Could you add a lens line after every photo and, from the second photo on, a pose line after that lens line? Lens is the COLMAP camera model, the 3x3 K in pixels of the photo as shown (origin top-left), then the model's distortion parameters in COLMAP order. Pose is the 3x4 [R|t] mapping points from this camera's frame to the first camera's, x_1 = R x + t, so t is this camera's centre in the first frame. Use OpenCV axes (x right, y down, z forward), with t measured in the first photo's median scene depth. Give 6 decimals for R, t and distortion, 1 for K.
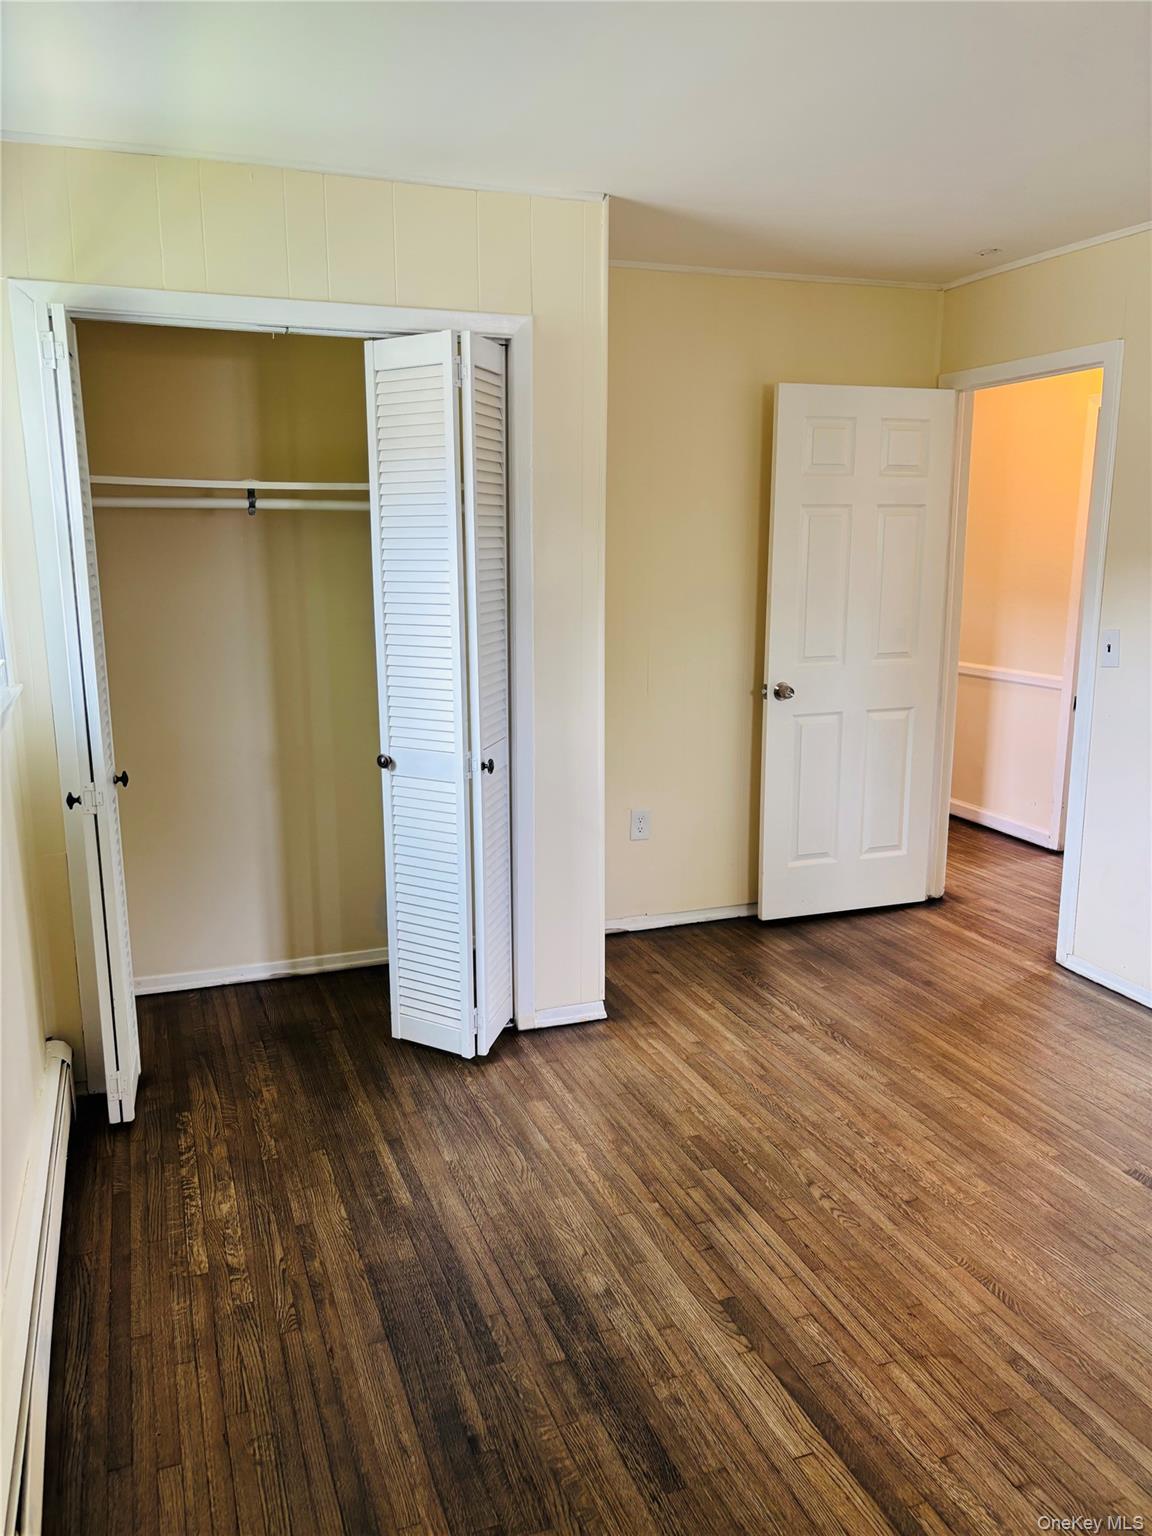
lens RADIAL K [[1169.1, 0, 576.0], [0, 1169.1, 769.0], [0, 0, 1]] dist [0.000785, 0.014756]
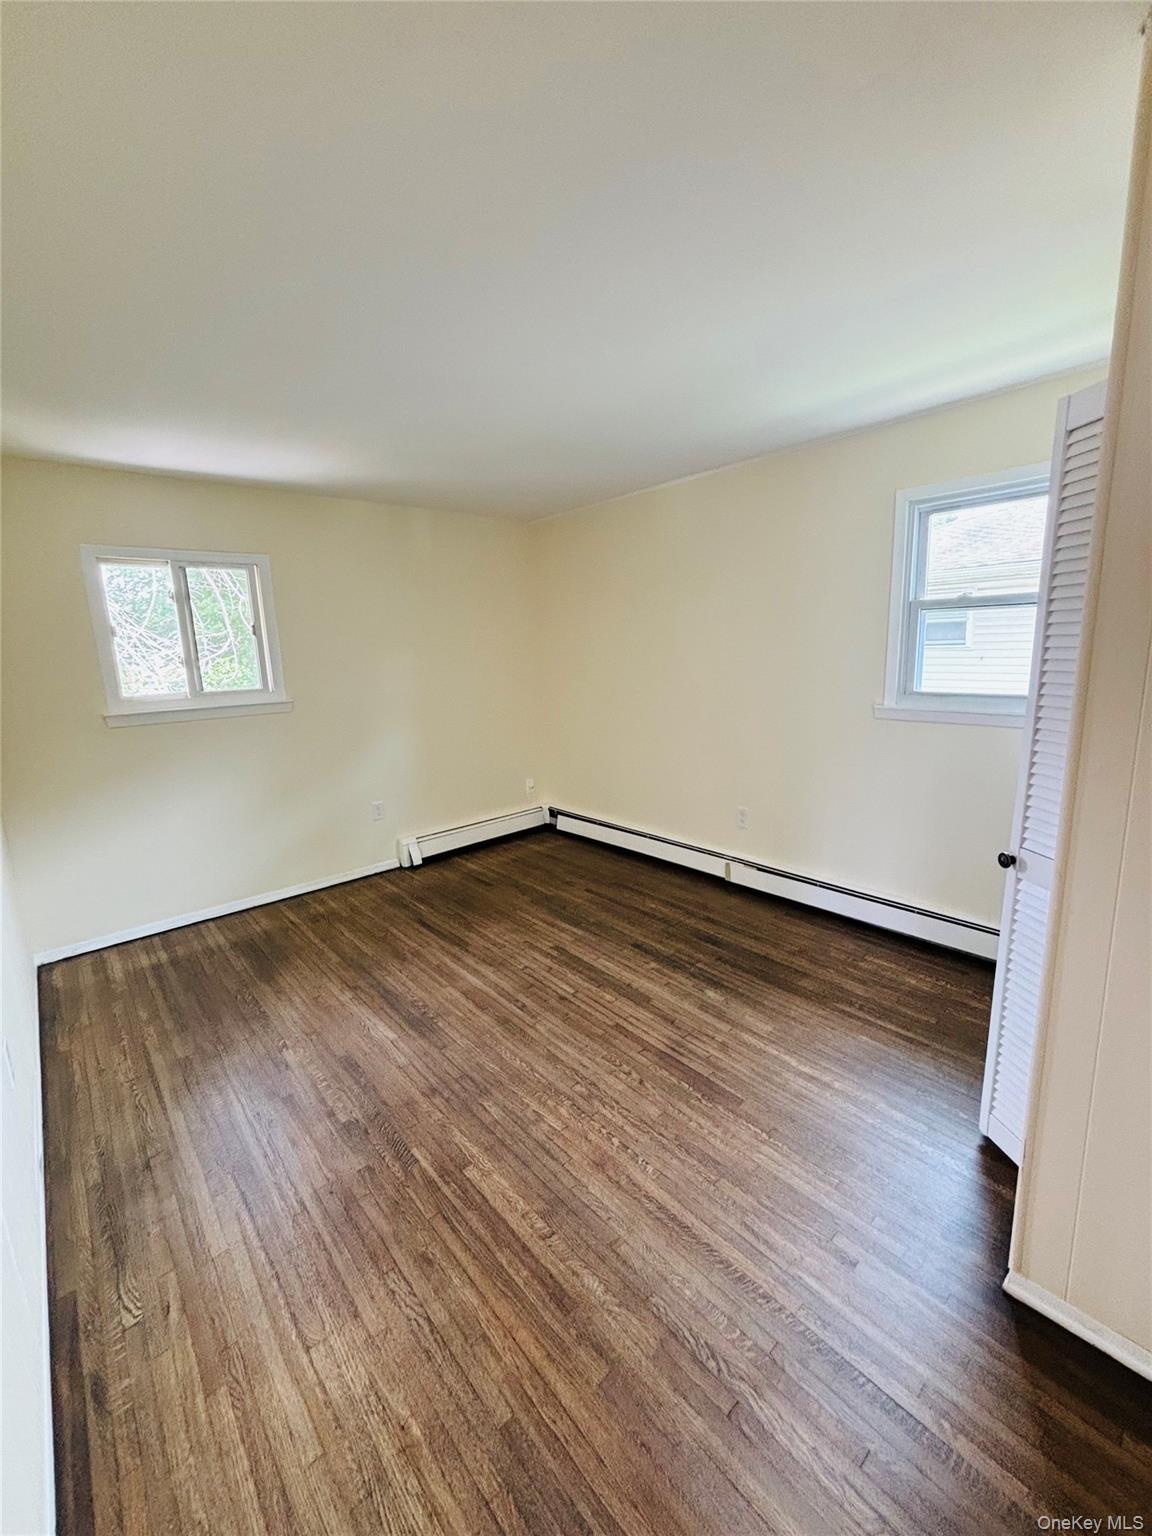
lens RADIAL K [[618.5, 0, 577.9], [0, 618.5, 762.4], [0, 0, 1]] dist [0.007348, 0.000012]
pose [[-0.935897, 0.104711, -0.336352, 0.586741], [-0.029679, 0.927969, 0.371474, -0.360582], [0.351022, 0.357644, -0.865375, 1.781284]]
